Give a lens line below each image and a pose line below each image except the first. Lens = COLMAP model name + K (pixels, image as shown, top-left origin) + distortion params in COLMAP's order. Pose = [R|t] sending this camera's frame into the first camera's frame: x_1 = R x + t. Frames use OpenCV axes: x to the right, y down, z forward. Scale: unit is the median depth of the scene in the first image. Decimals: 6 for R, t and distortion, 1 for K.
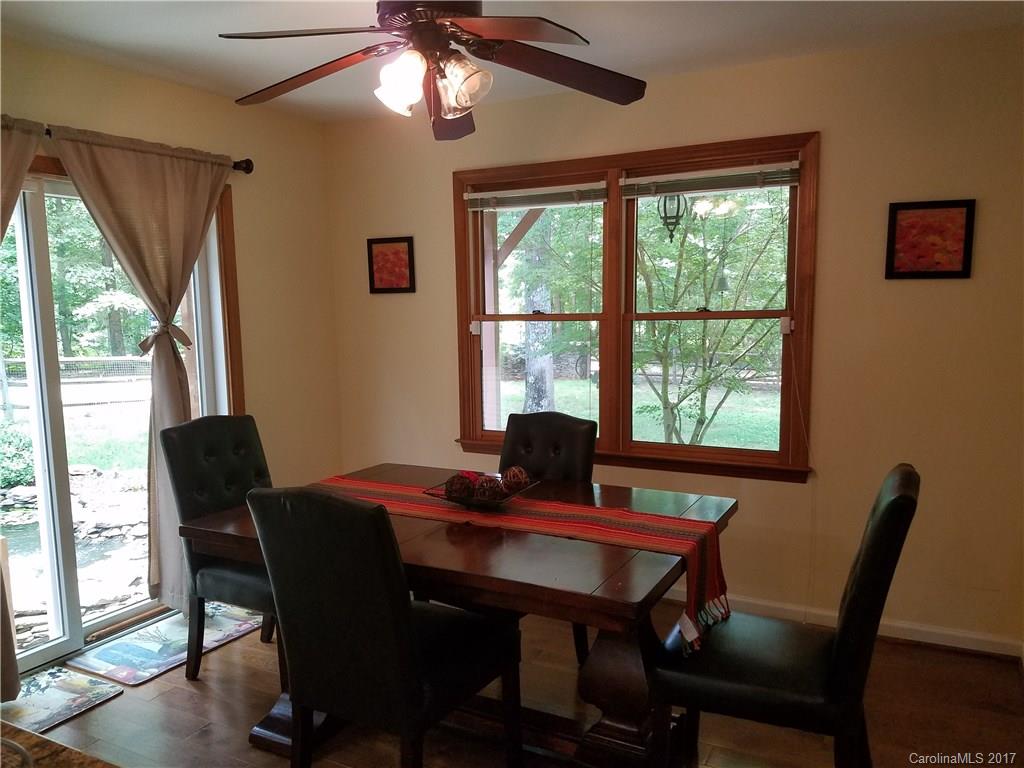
lens RADIAL K [[776.4, 0, 512.1], [0, 776.4, 383.7], [0, 0, 1]] dist [0.090376, -0.035658]
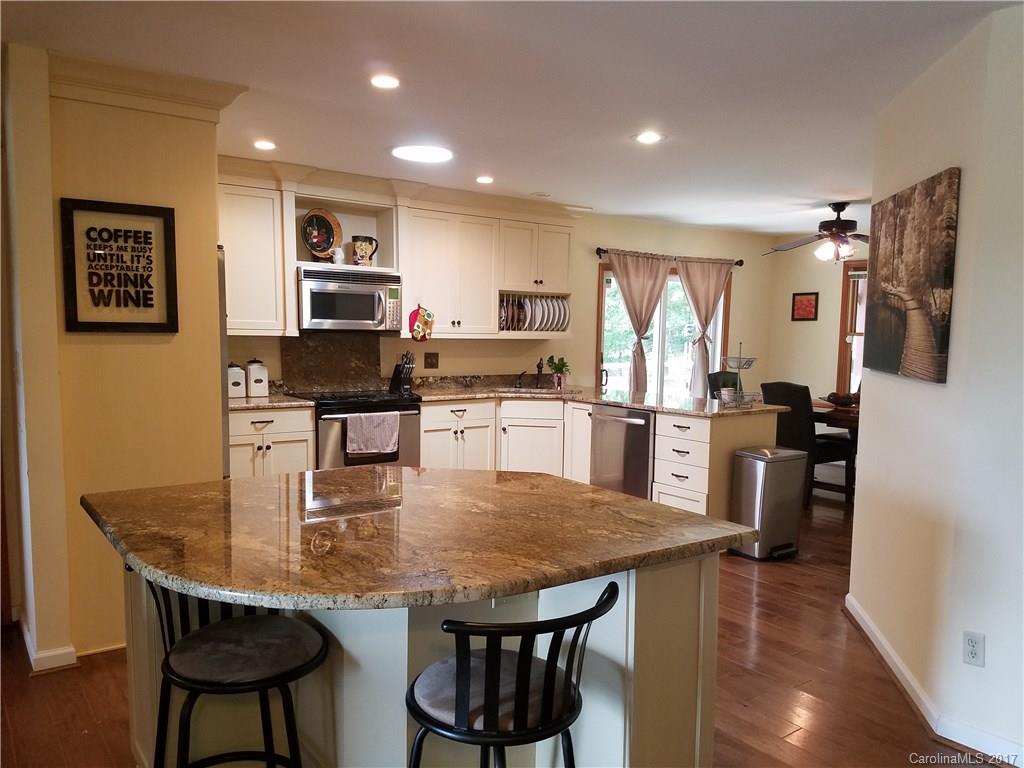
lens RADIAL K [[776.4, 0, 516.7], [0, 776.4, 395.1], [0, 0, 1]] dist [0.090376, -0.035658]
pose [[0.894542, 0.065681, -0.442133, 0.094491], [-0.071101, 0.997460, 0.004323, 0.125194], [0.441294, 0.027569, 0.896939, -1.208616]]
